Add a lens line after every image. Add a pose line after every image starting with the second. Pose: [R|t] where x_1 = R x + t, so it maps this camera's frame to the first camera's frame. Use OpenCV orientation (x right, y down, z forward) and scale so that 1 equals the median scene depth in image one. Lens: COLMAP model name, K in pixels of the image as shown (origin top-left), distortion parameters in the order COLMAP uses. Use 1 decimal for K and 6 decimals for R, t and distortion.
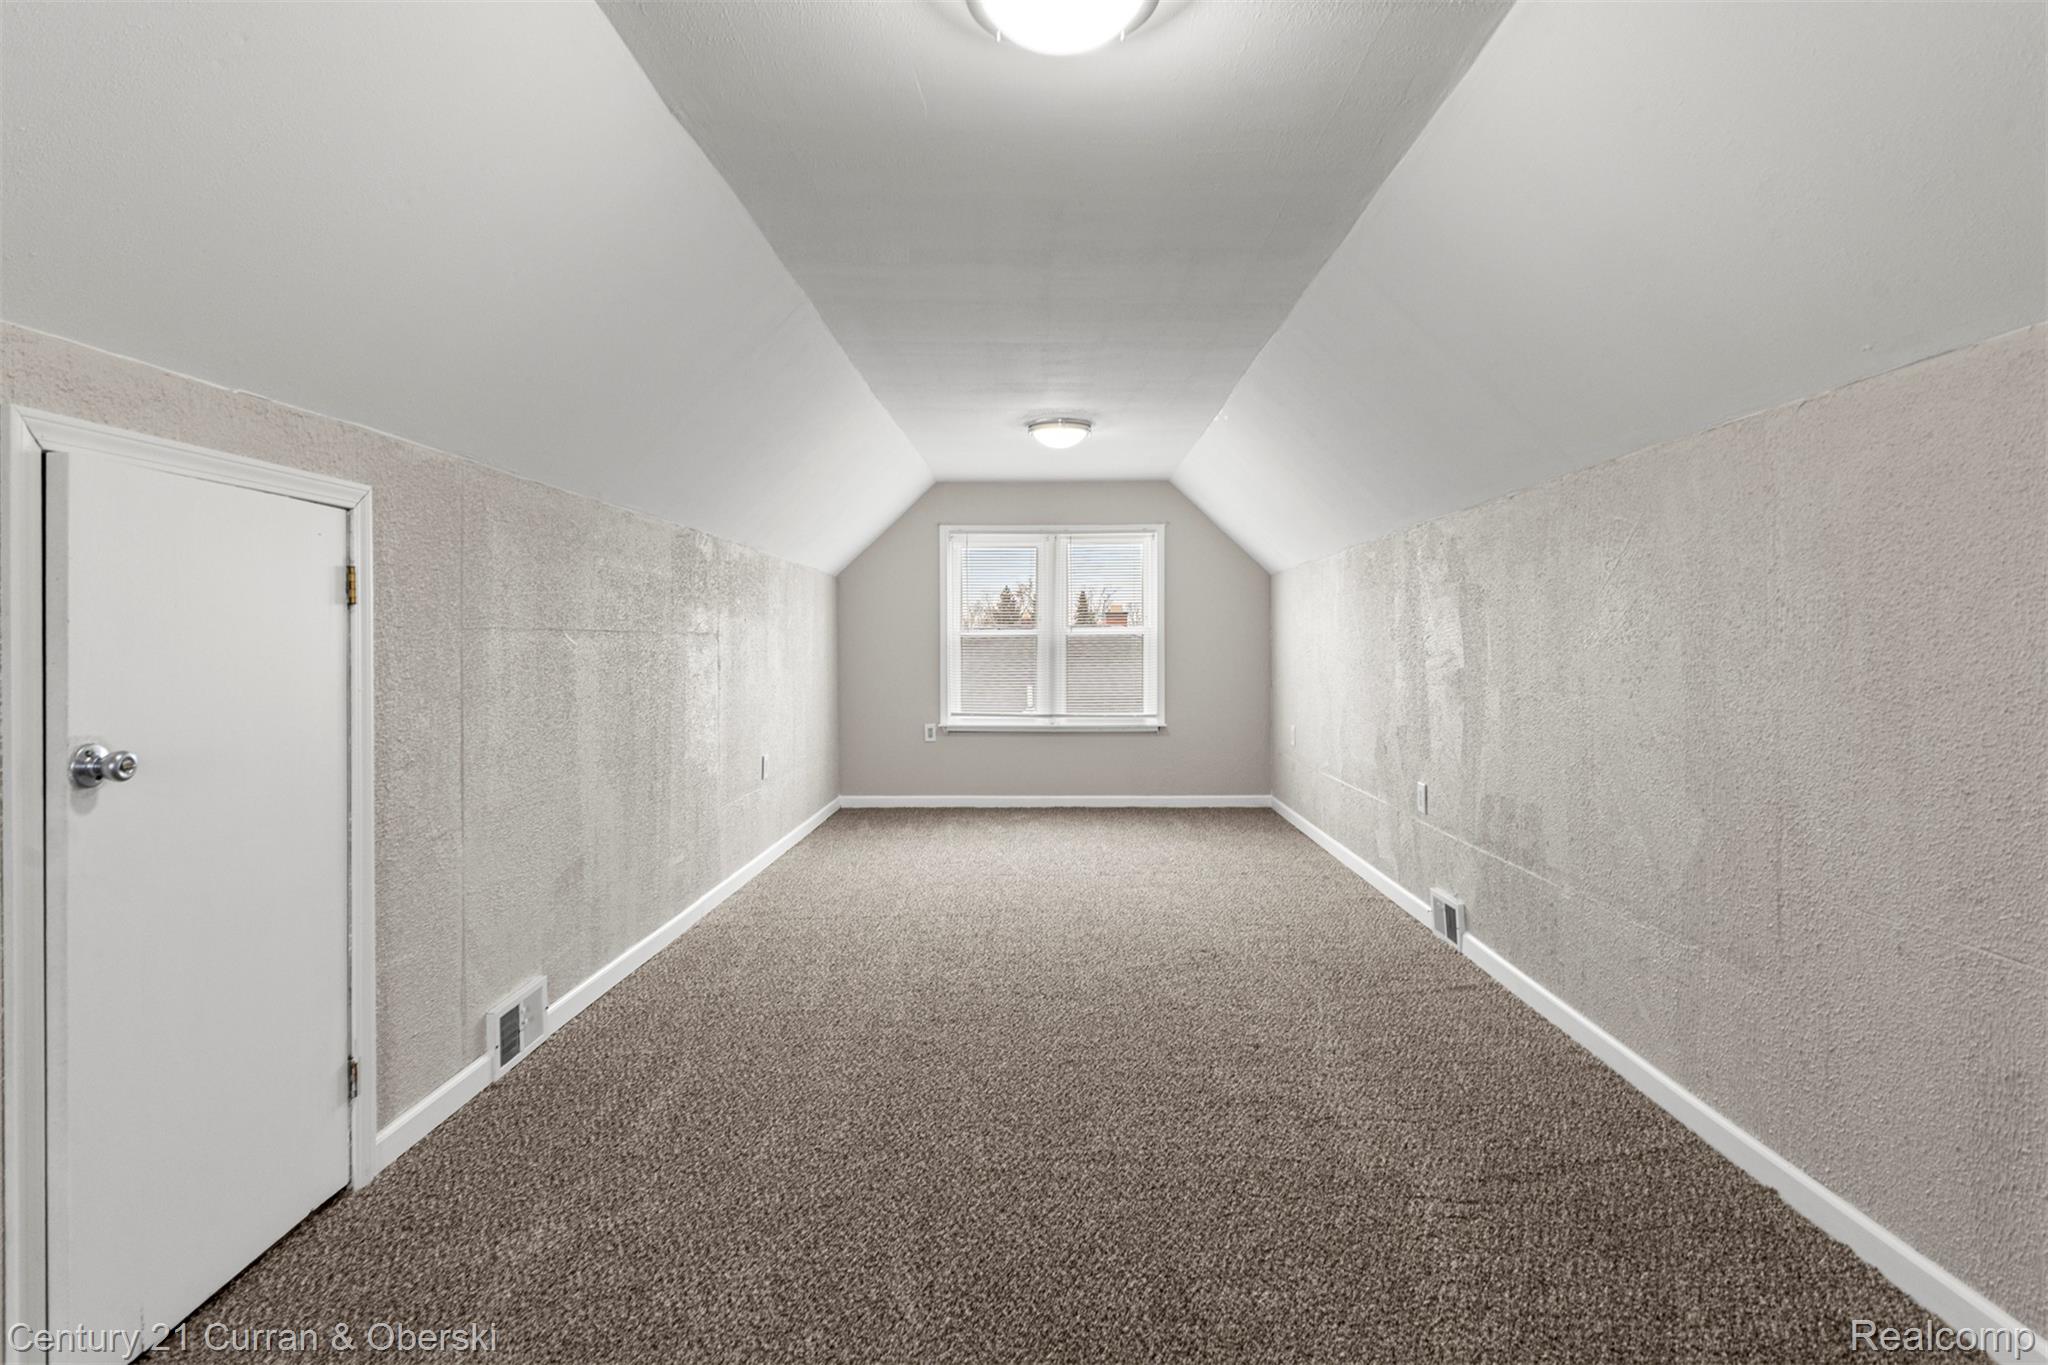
lens RADIAL K [[1036.0, 0, 1031.7], [0, 1036.0, 643.3], [0, 0, 1]] dist [0.006201, -0.001397]
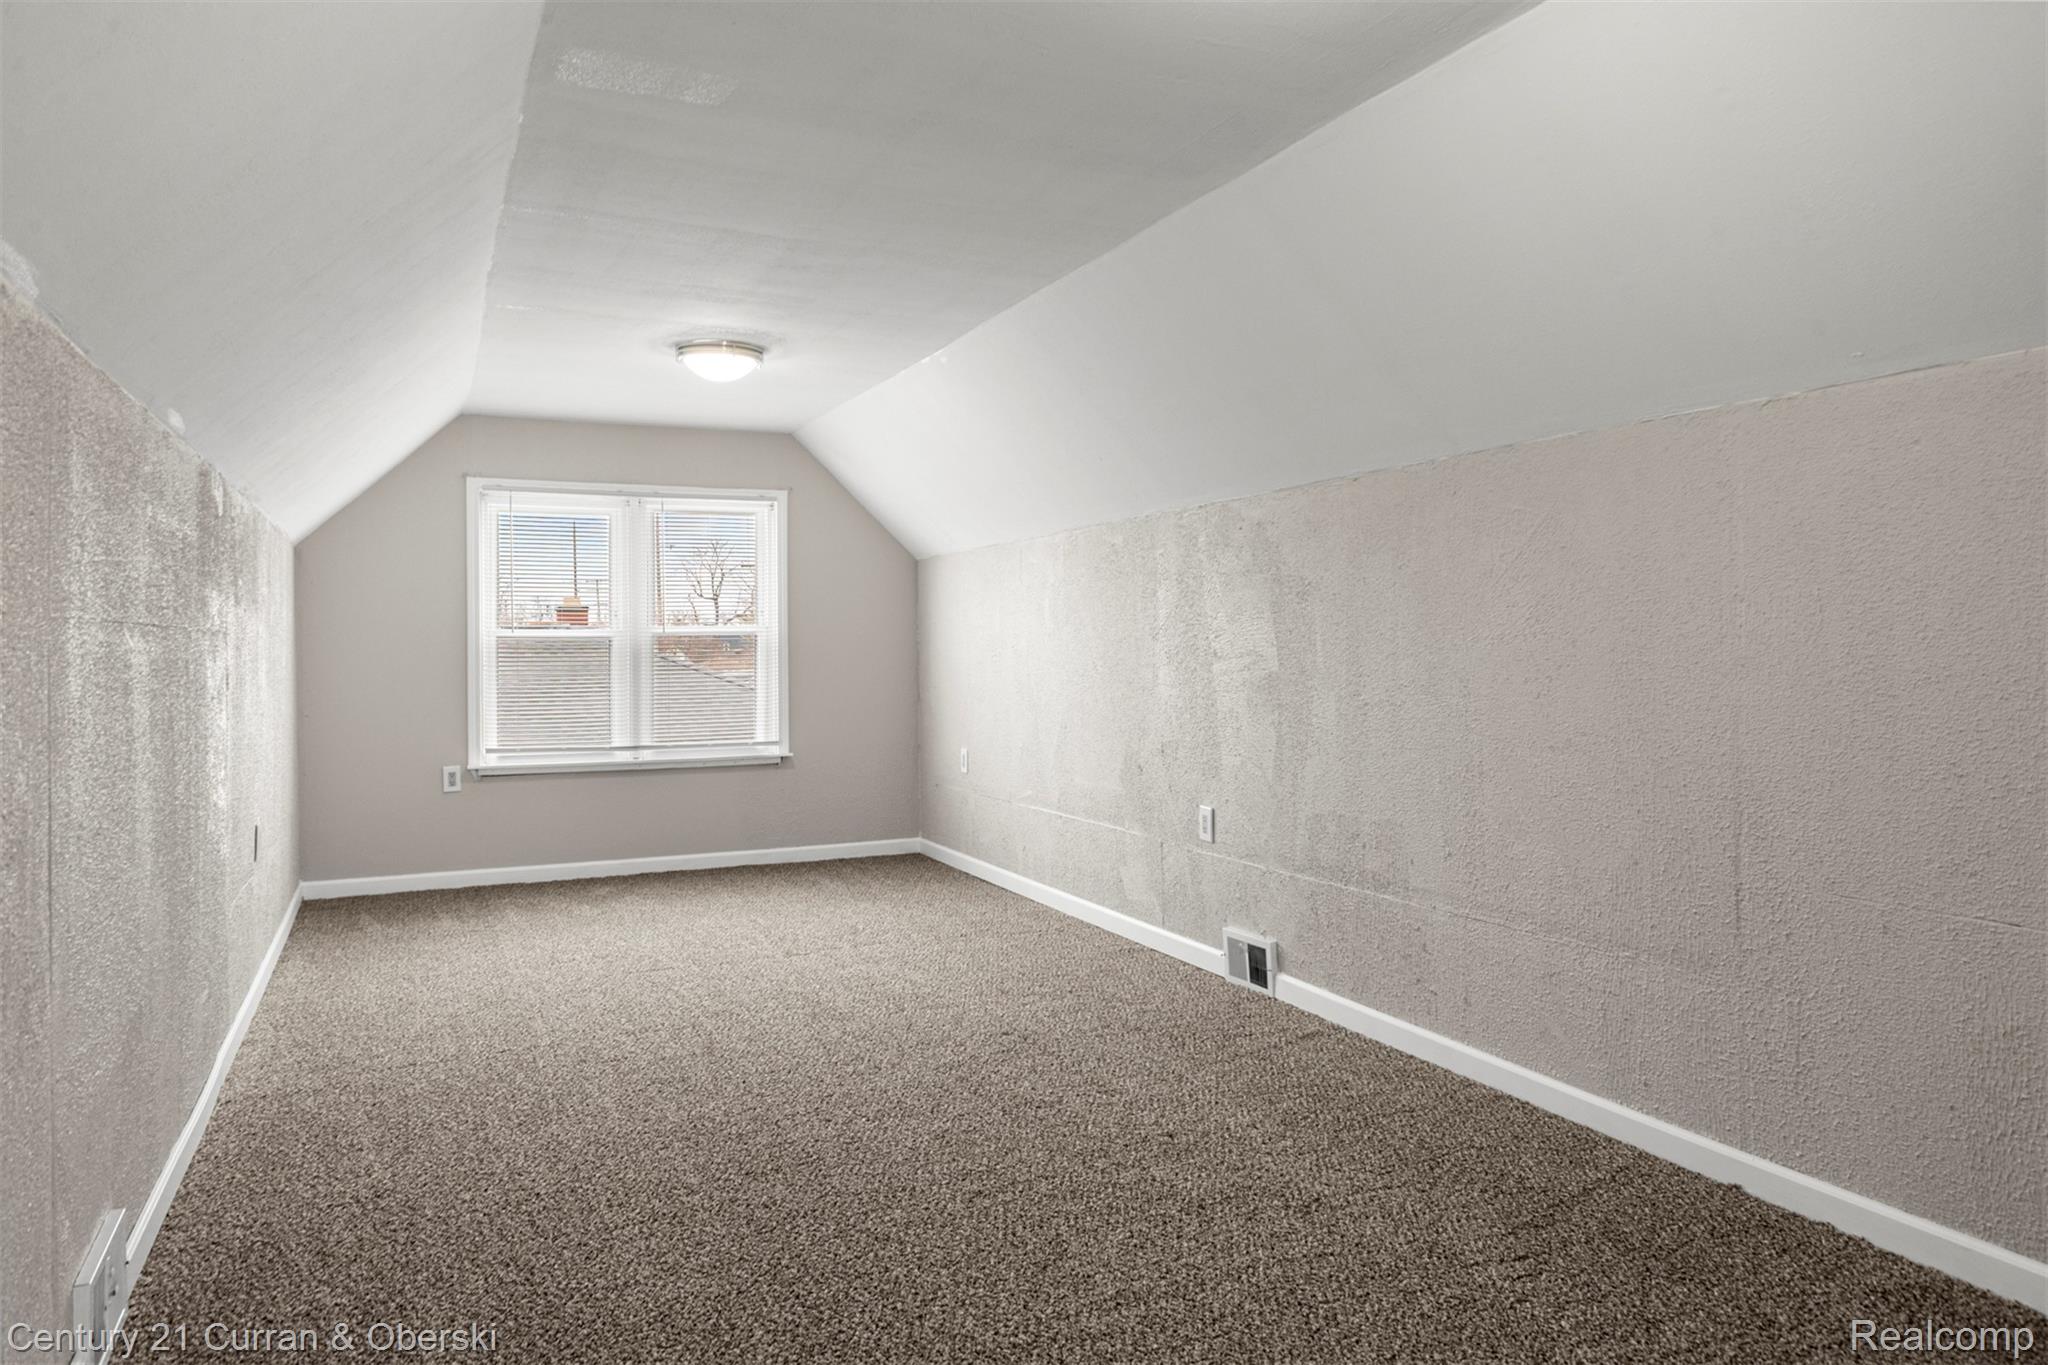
lens RADIAL K [[1339.4, 0, 1020.4], [0, 1339.4, 636.4], [0, 0, 1]] dist [0.003040, 0.001605]
pose [[0.903594, -0.000452, 0.428389, -0.239187], [0.004726, 0.999949, -0.008912, 0.003067], [-0.428363, 0.010078, 0.903550, 0.064892]]
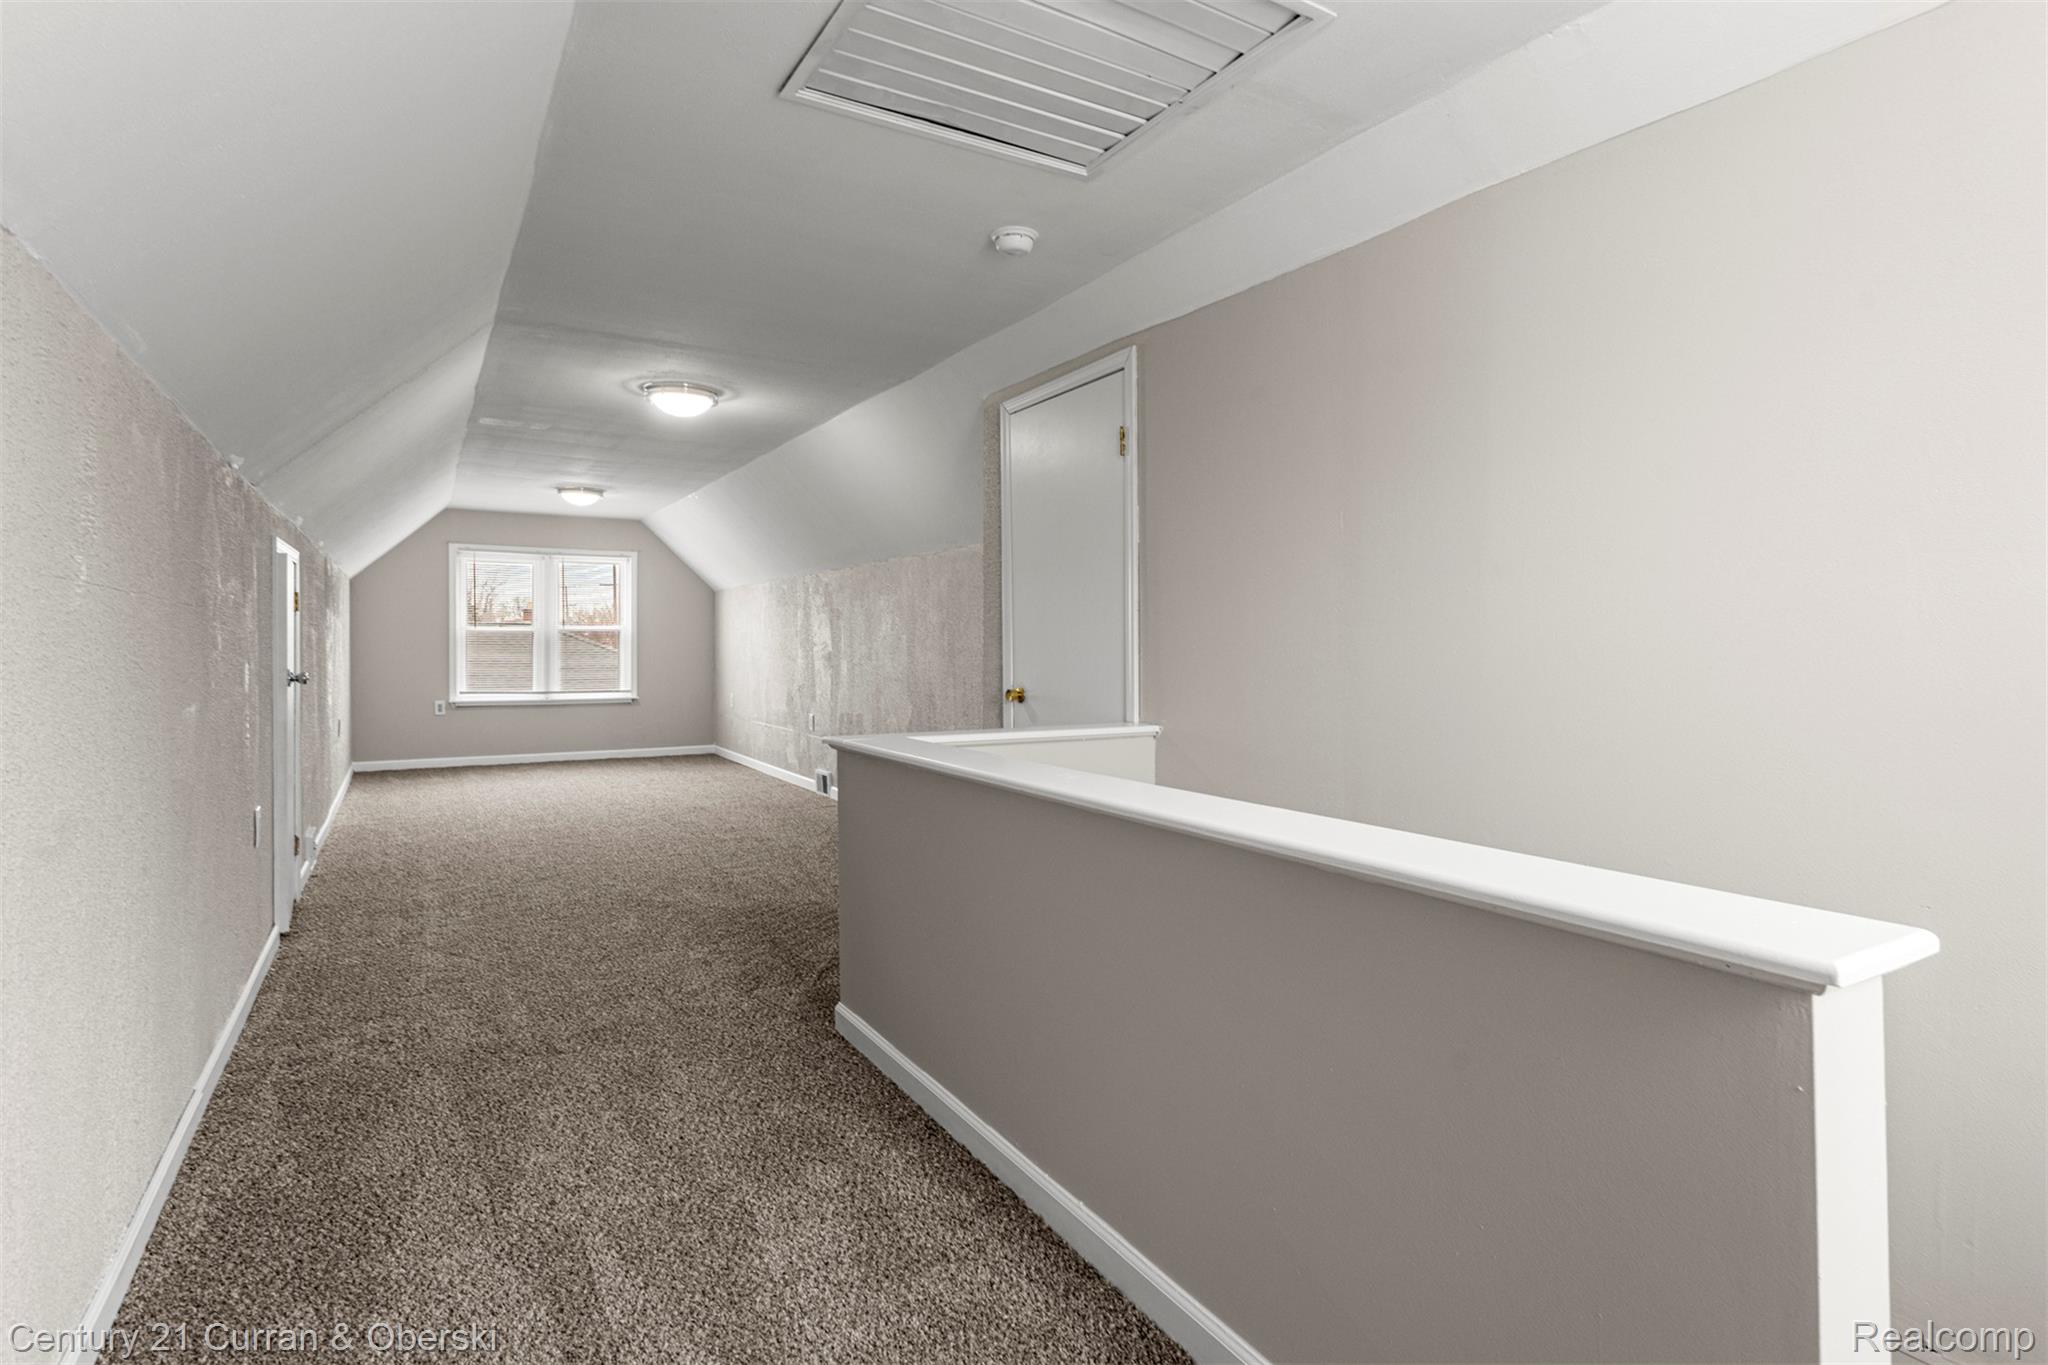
lens RADIAL K [[1036.0, 0, 1030.3], [0, 1036.0, 650.8], [0, 0, 1]] dist [0.006201, -0.001397]
pose [[0.850016, 0.002582, 0.526751, -0.264363], [-0.006660, 0.999961, 0.005845, 0.008722], [-0.526715, -0.008476, 0.850000, -0.773265]]
